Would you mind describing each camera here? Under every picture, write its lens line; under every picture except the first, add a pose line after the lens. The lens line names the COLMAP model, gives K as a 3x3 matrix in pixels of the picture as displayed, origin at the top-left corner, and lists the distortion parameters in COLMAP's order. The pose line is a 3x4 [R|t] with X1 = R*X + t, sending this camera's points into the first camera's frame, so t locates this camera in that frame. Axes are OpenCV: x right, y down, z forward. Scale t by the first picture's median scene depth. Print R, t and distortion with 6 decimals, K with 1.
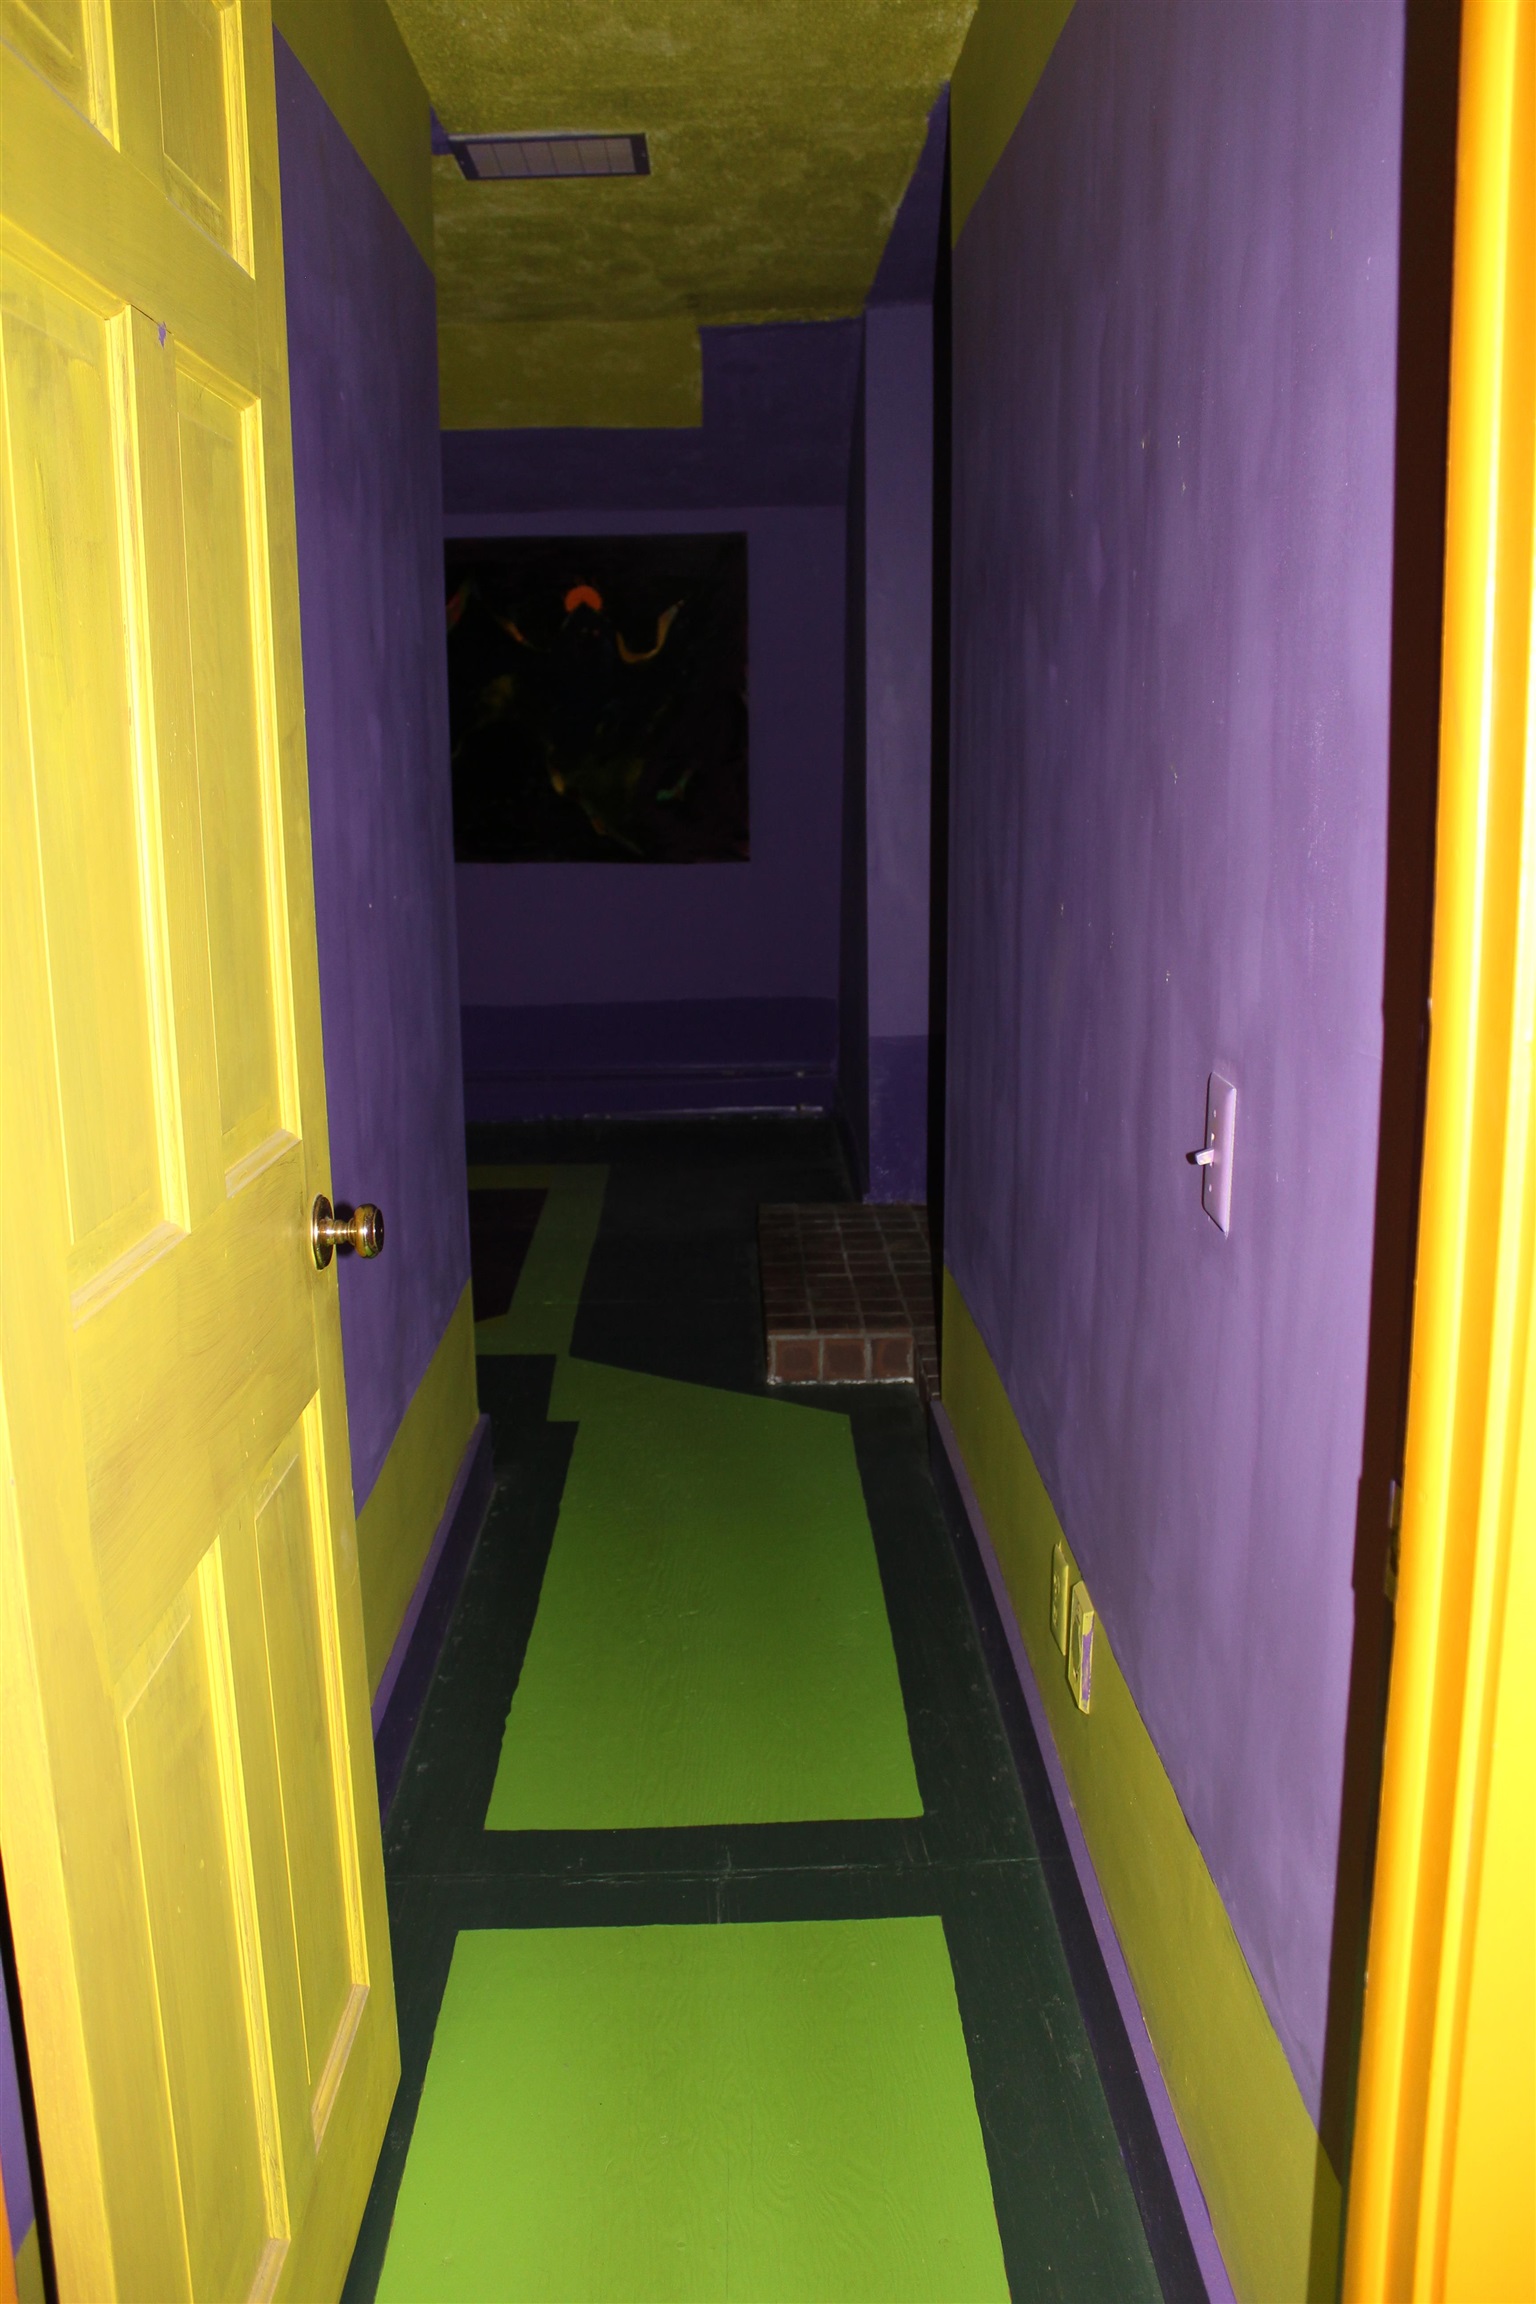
lens RADIAL K [[1918.4, 0, 764.5], [0, 1918.4, 1151.3], [0, 0, 1]] dist [-0.164940, 0.140824]
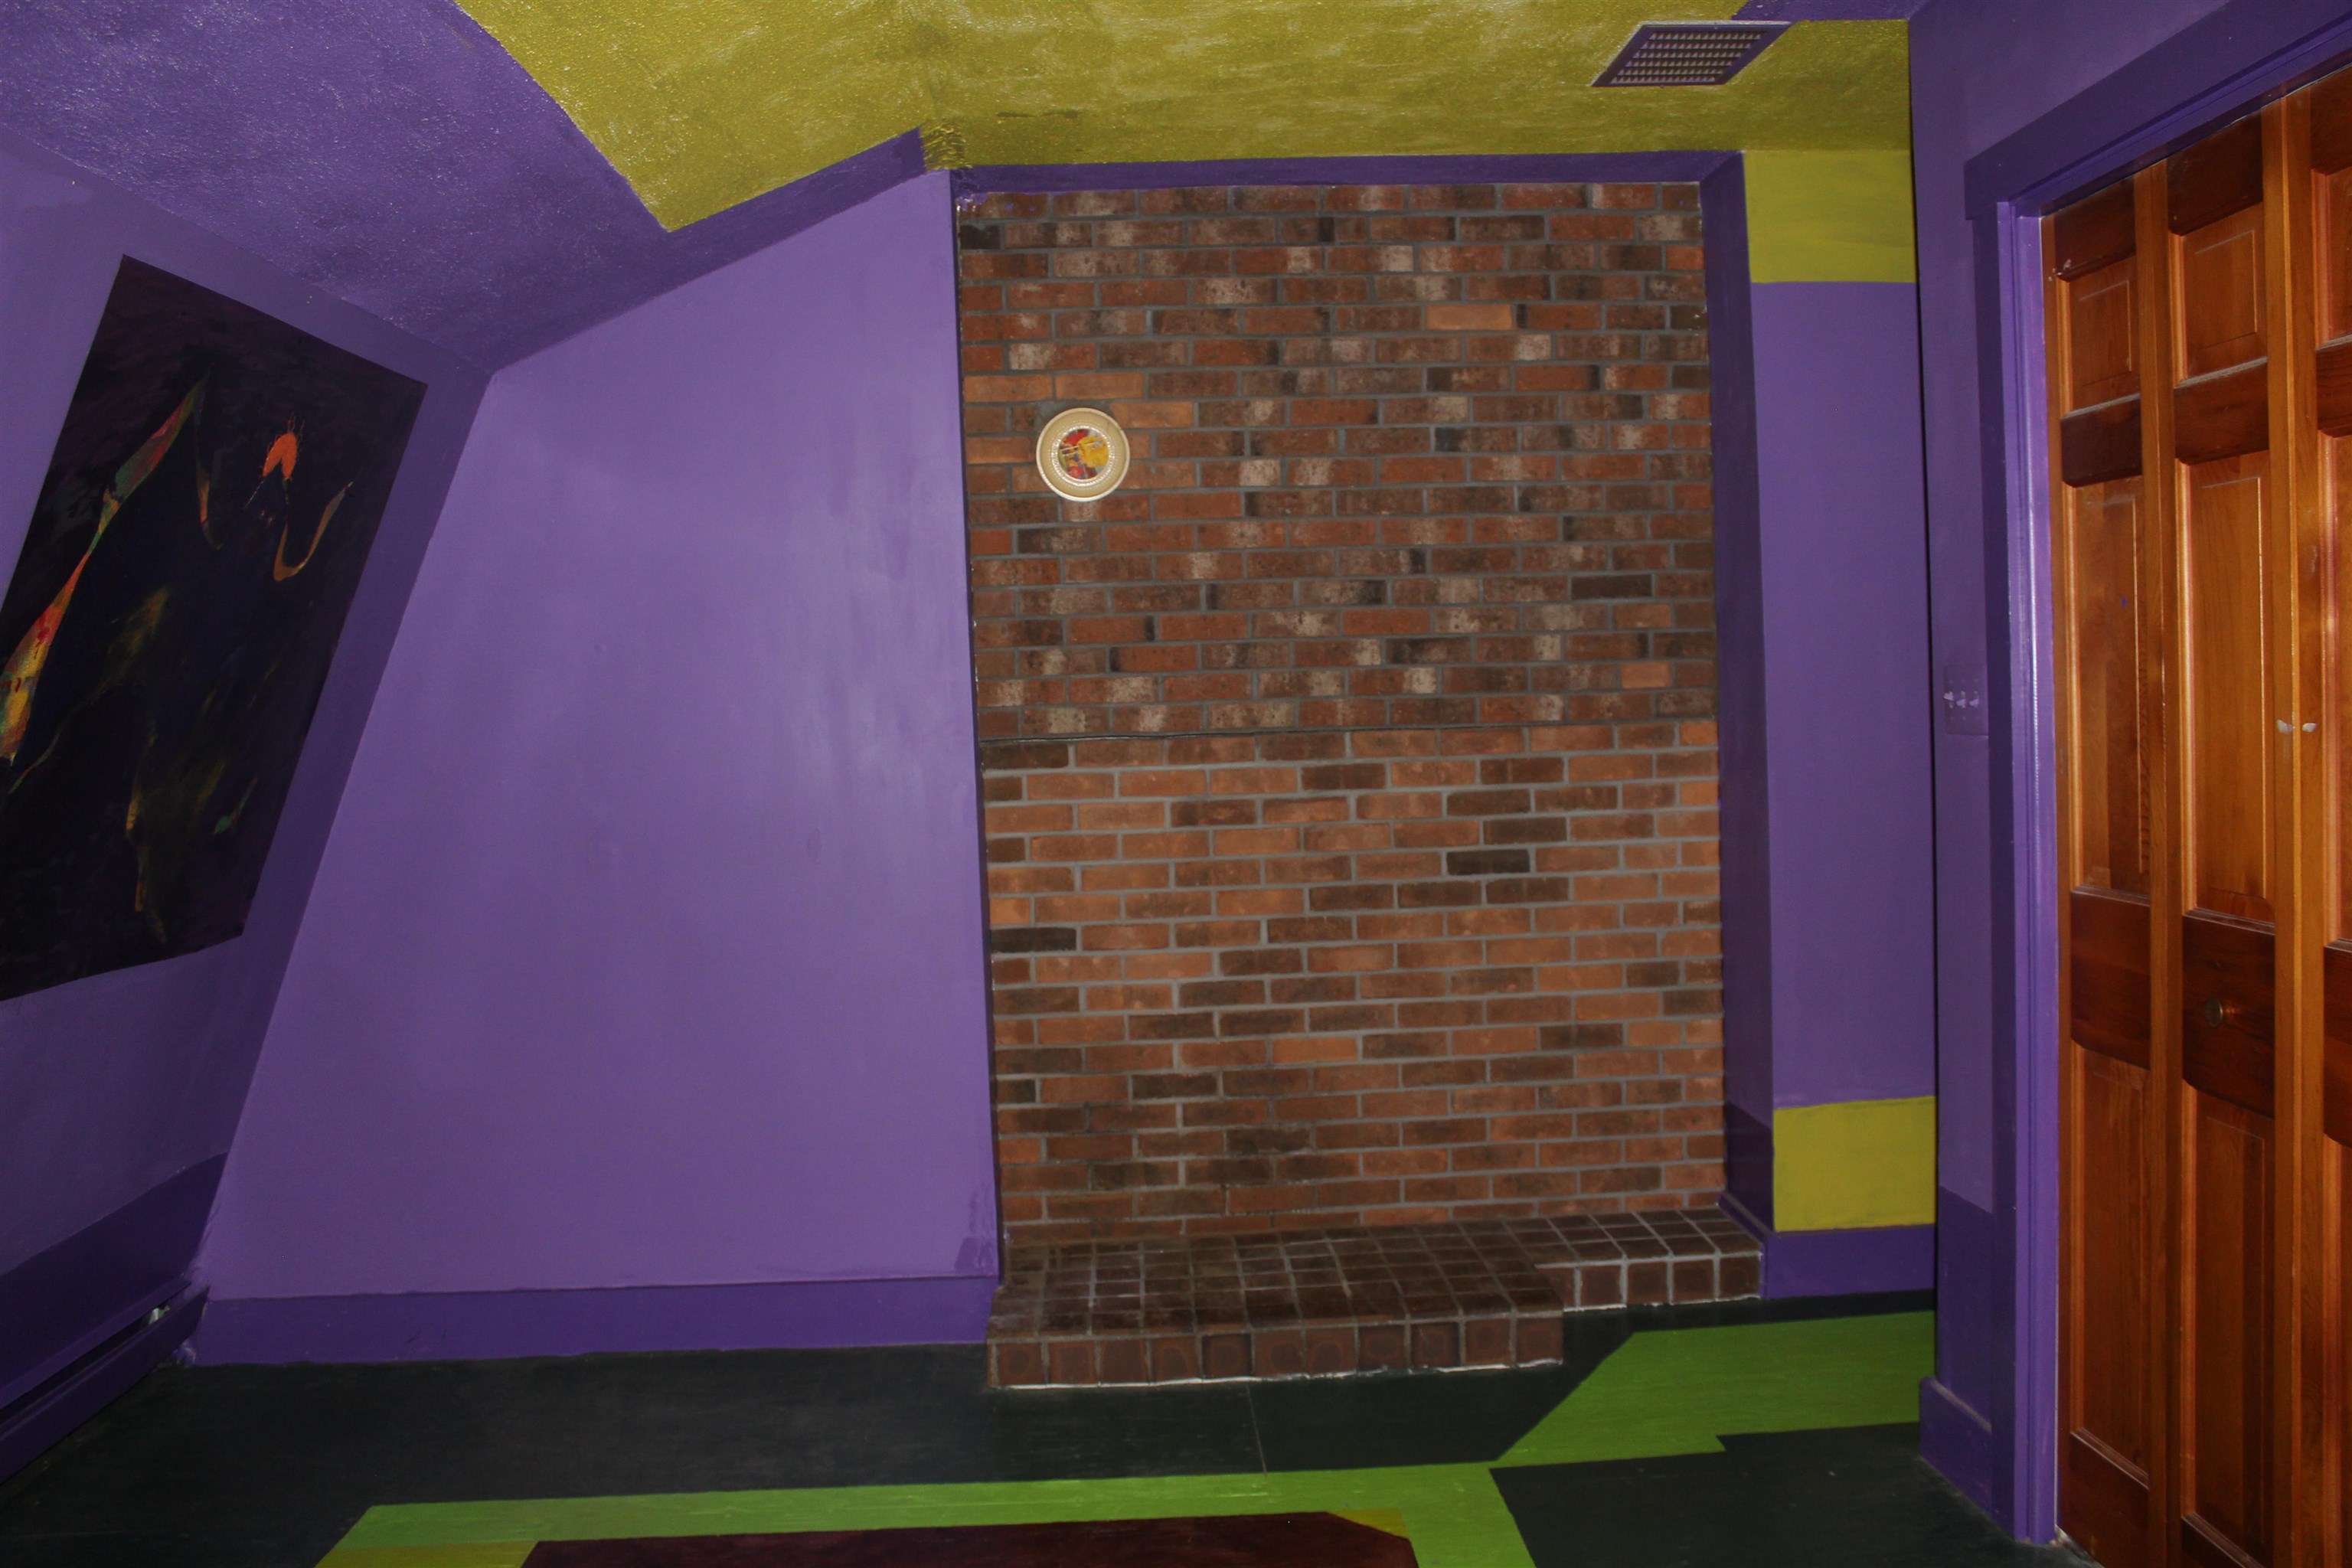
lens RADIAL K [[1958.4, 0, 1171.4], [0, 1958.4, 783.6], [0, 0, 1]] dist [-0.164940, 0.140824]
pose [[-0.018668, -0.039135, 0.999060, -0.806946], [0.246759, 0.968143, 0.042535, -0.208238], [-0.968897, 0.247321, -0.008417, 0.996911]]
